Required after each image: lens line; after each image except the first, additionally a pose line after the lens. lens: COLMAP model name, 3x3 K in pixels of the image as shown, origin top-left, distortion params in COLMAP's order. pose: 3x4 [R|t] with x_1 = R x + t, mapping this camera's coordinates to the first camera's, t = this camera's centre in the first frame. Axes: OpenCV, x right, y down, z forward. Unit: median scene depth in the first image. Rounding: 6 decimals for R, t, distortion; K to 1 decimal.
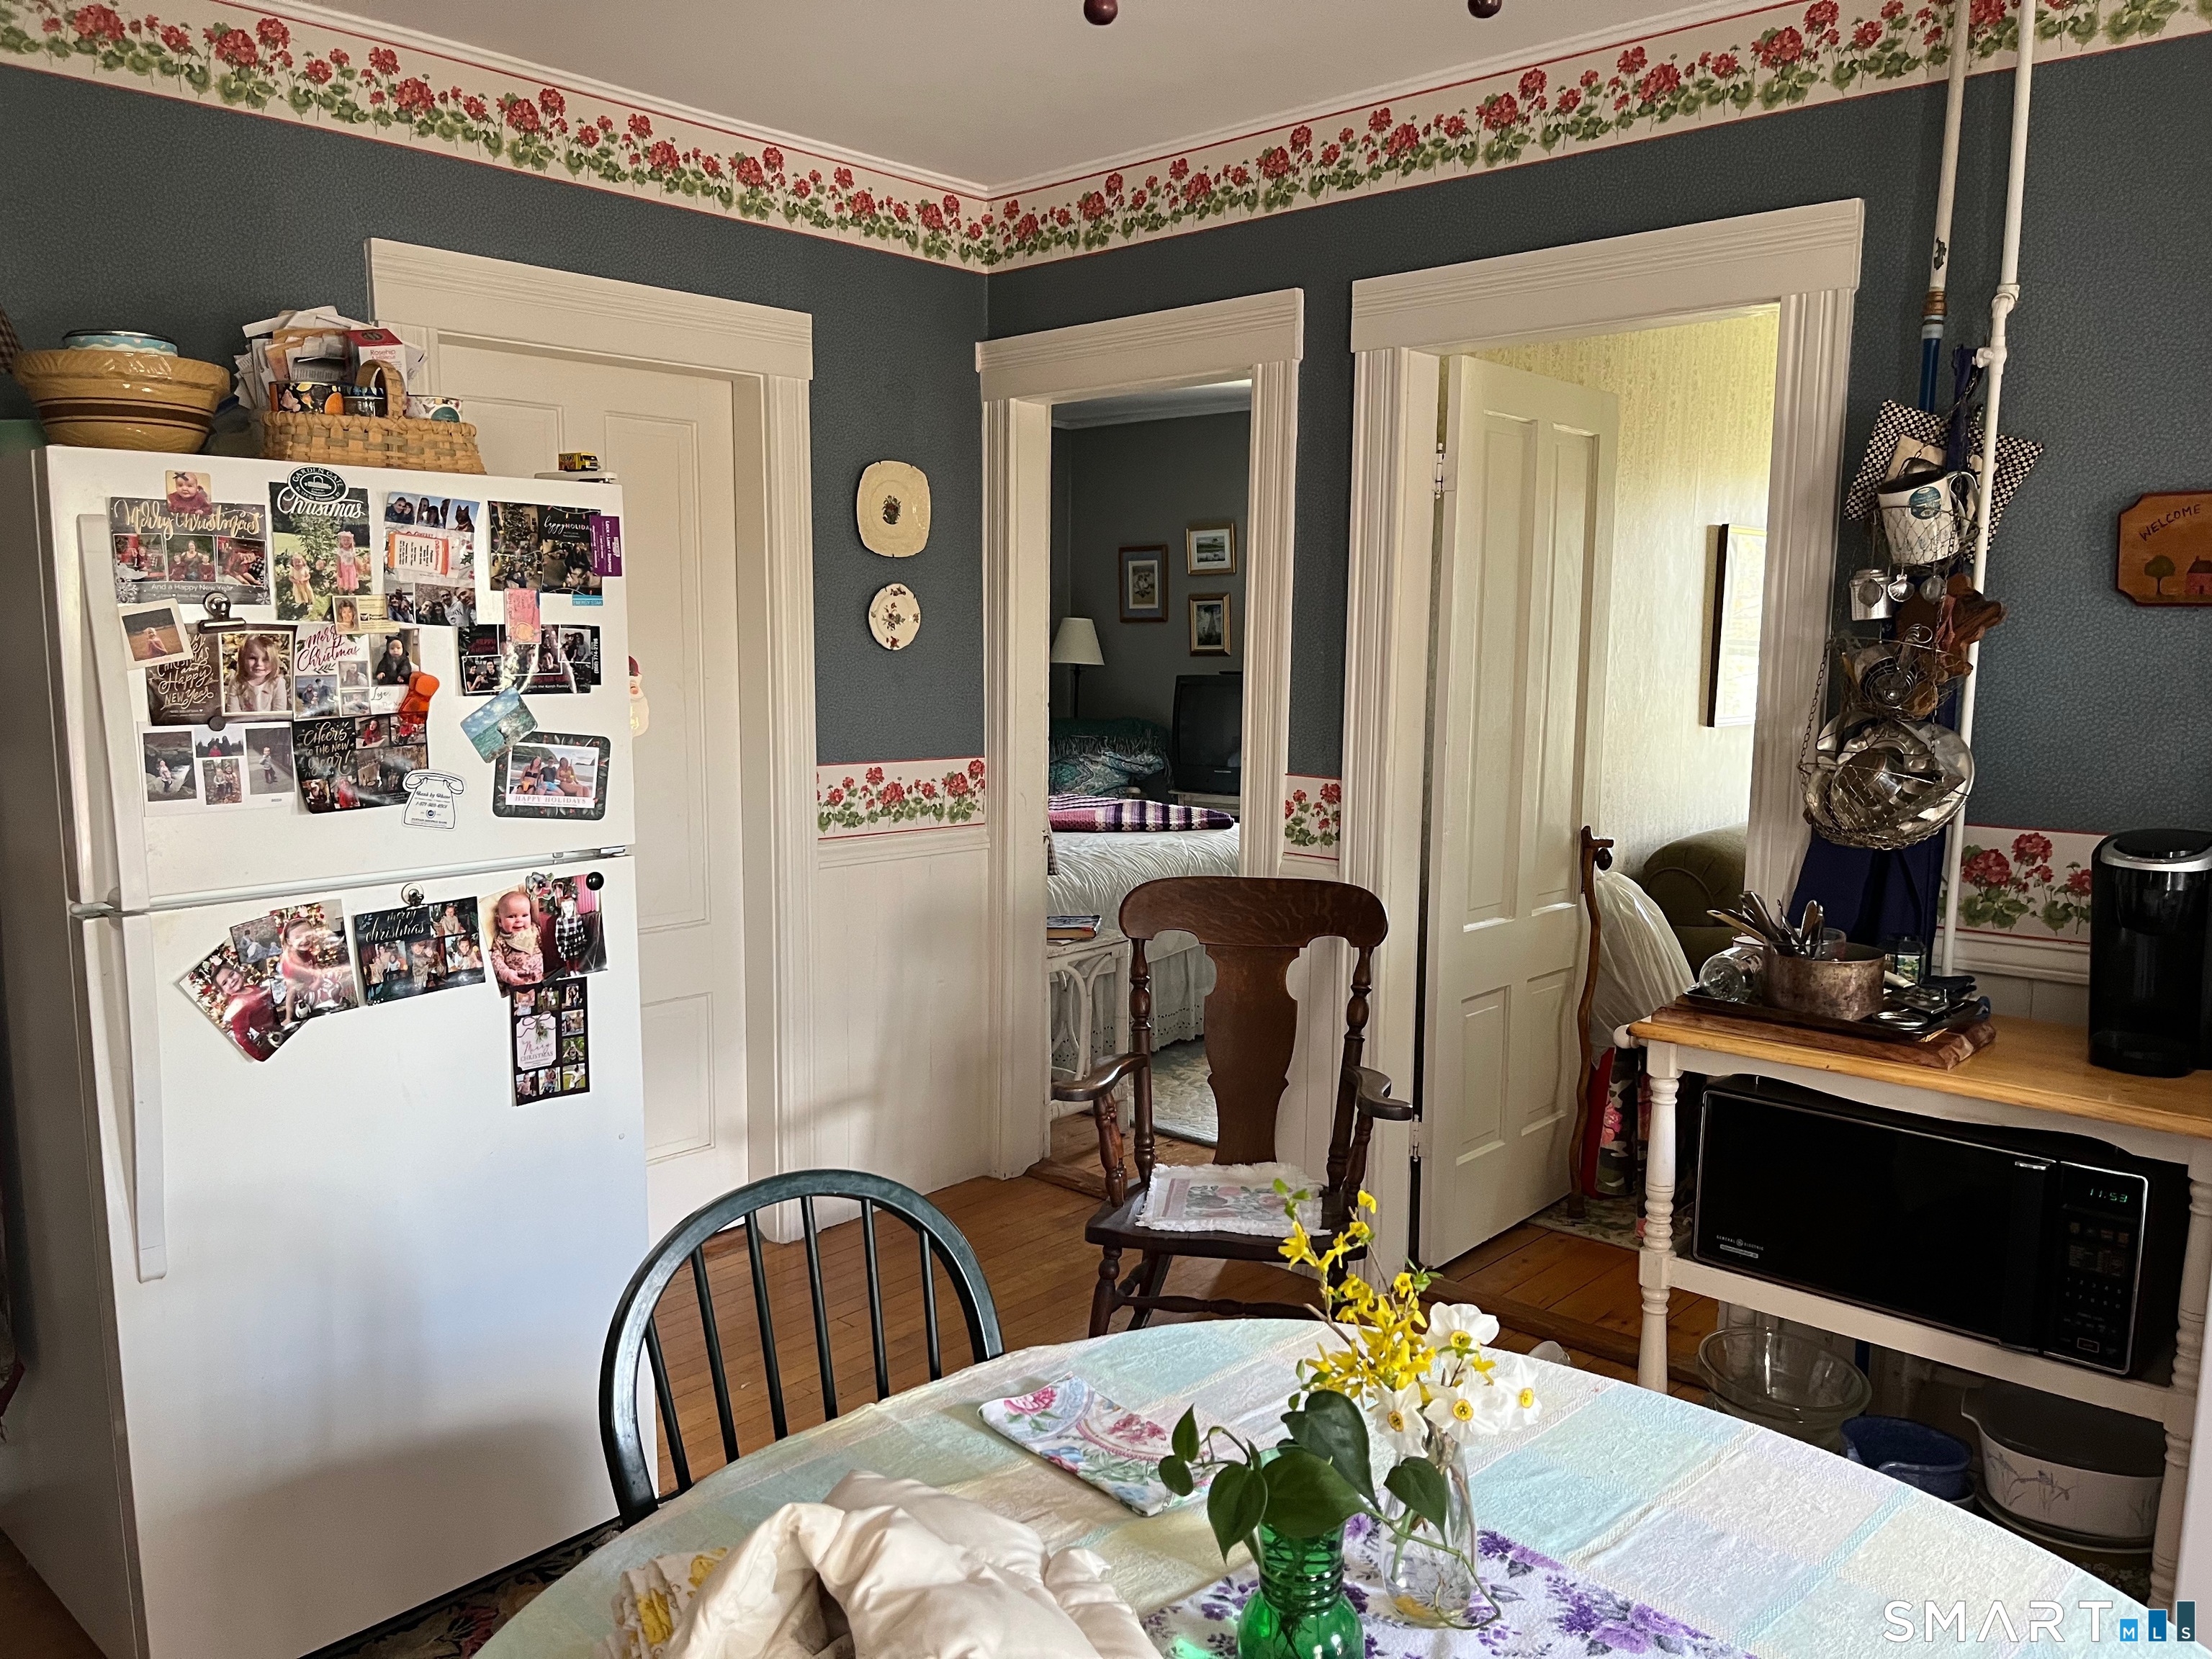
lens RADIAL K [[1684.9, 0, 1109.1], [0, 1684.9, 836.1], [0, 0, 1]] dist [0.046319, -0.063417]
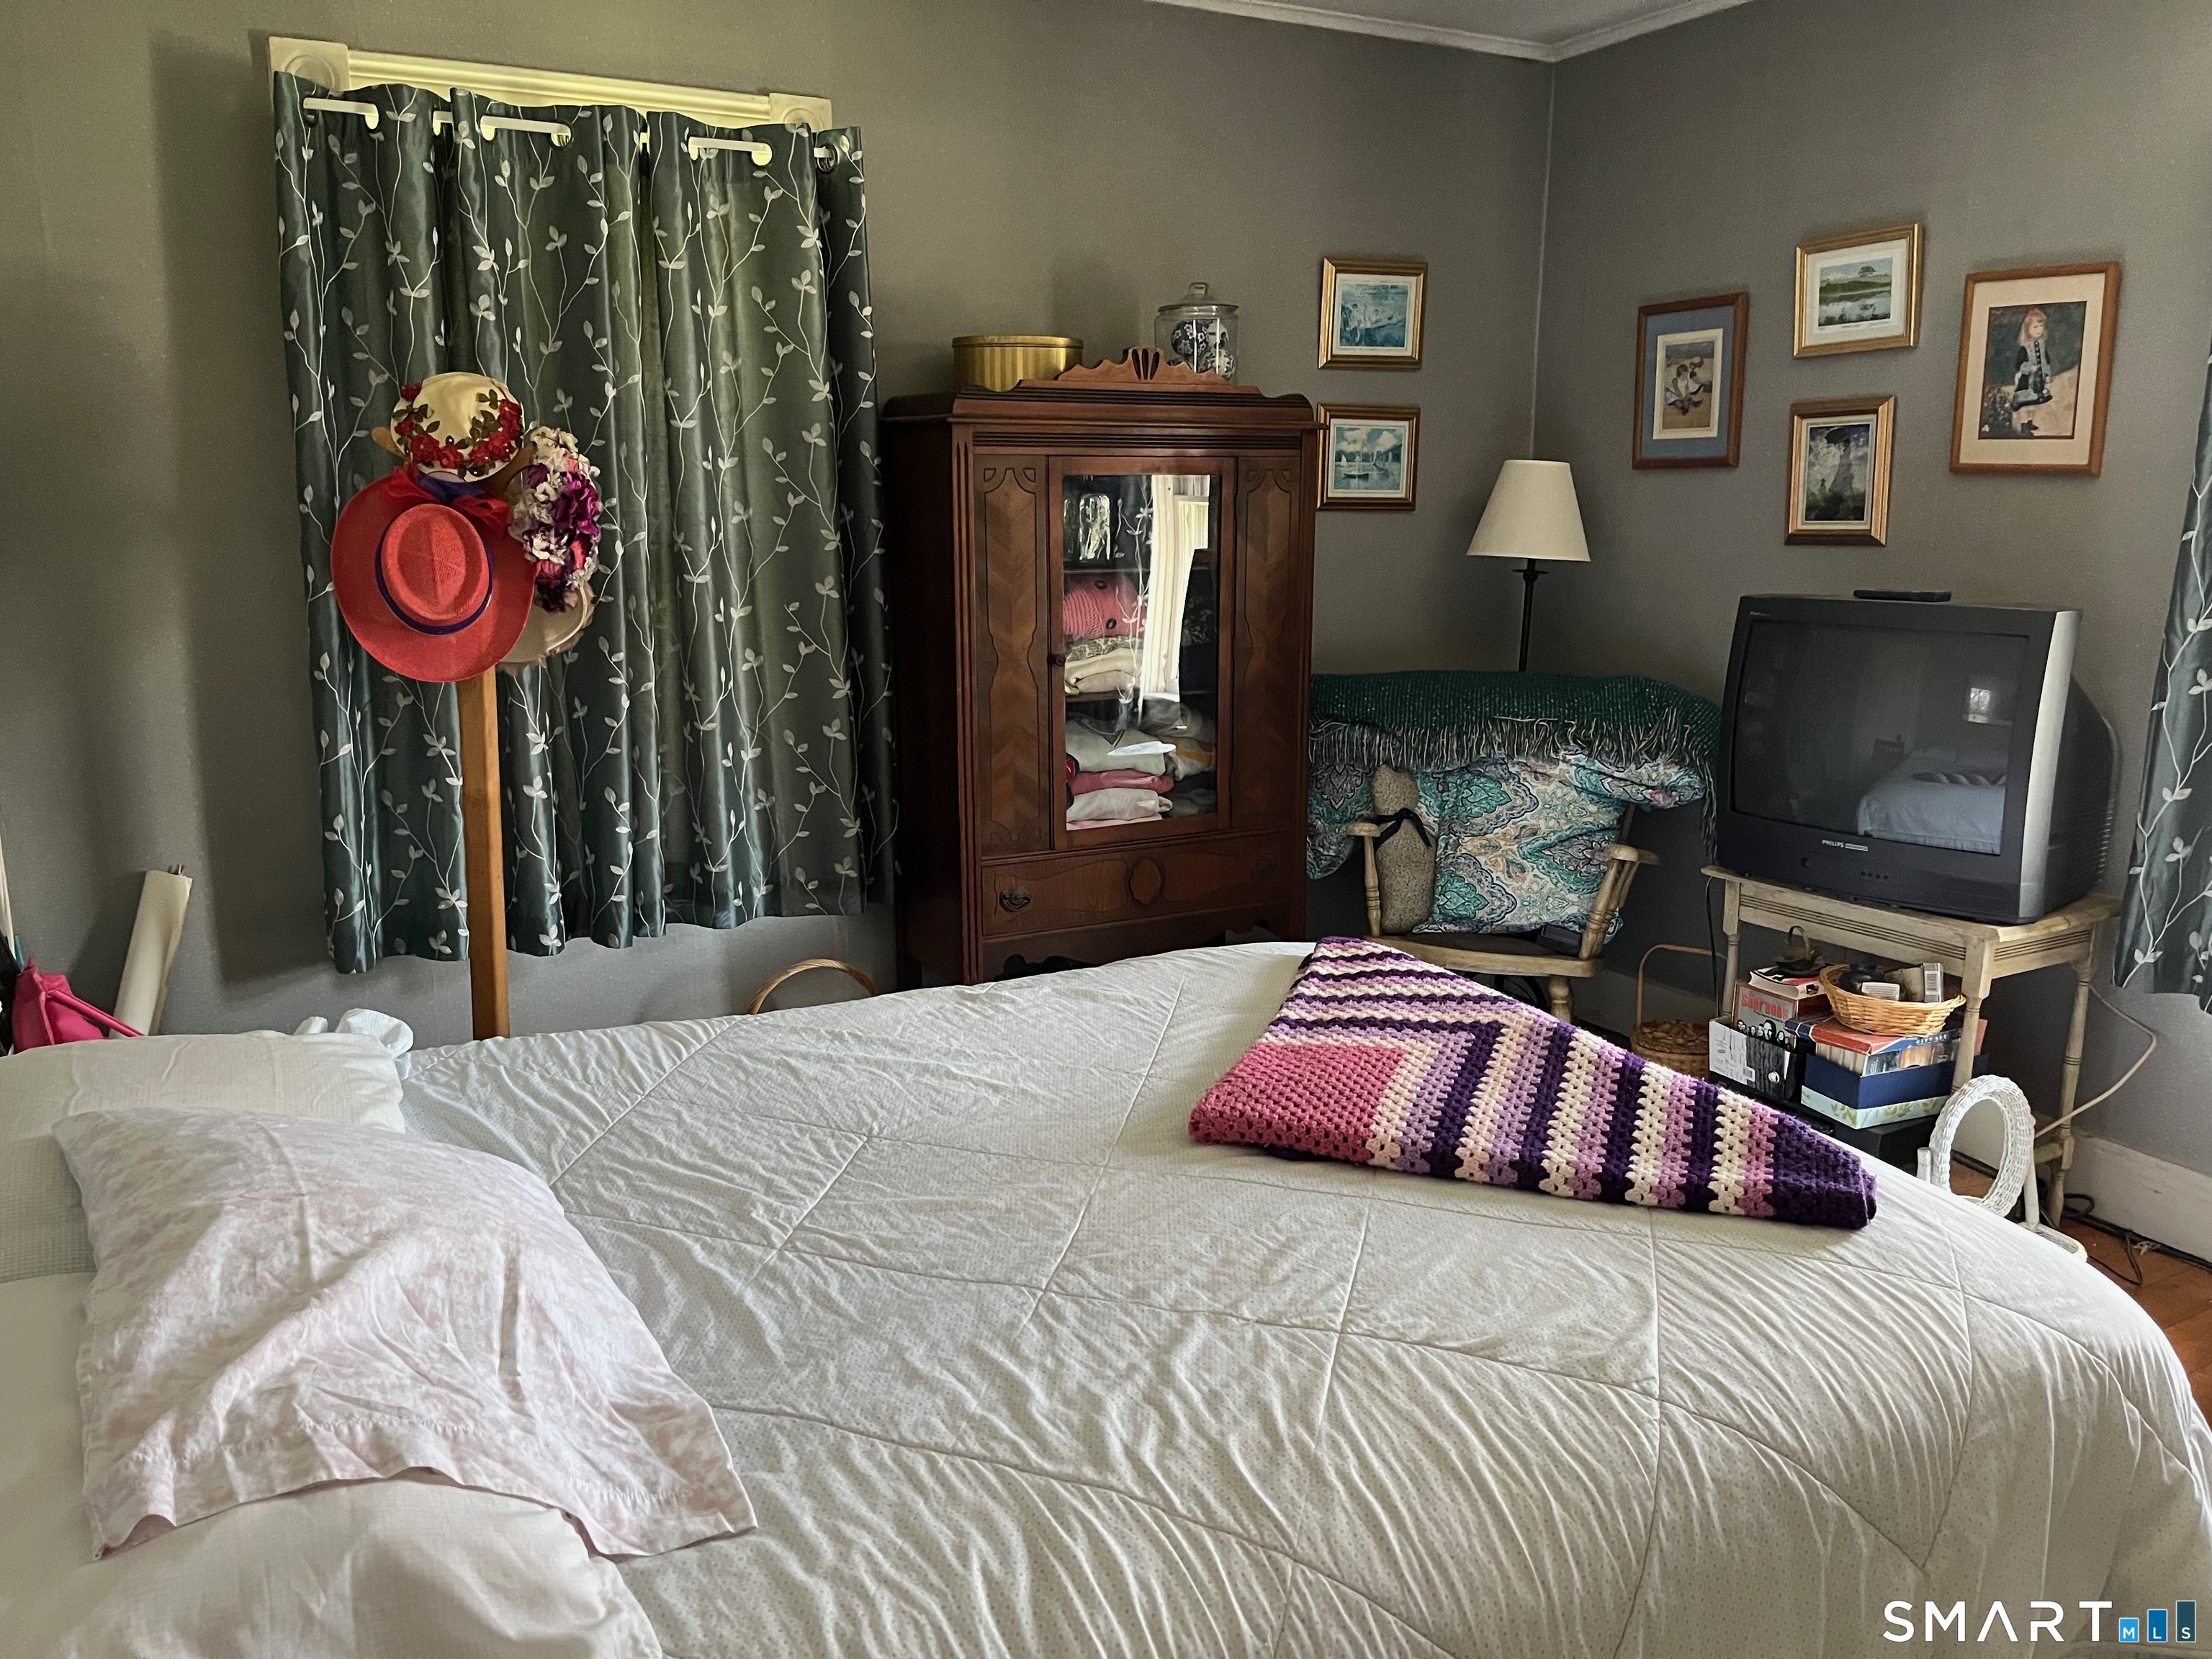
lens RADIAL K [[1684.9, 0, 1107.7], [0, 1684.9, 826.0], [0, 0, 1]] dist [0.046319, -0.063417]
pose [[0.942344, 0.064730, -0.328325, 0.031857], [-0.040240, 0.995914, 0.080852, -0.062810], [0.332217, -0.062978, 0.941098, 0.522562]]
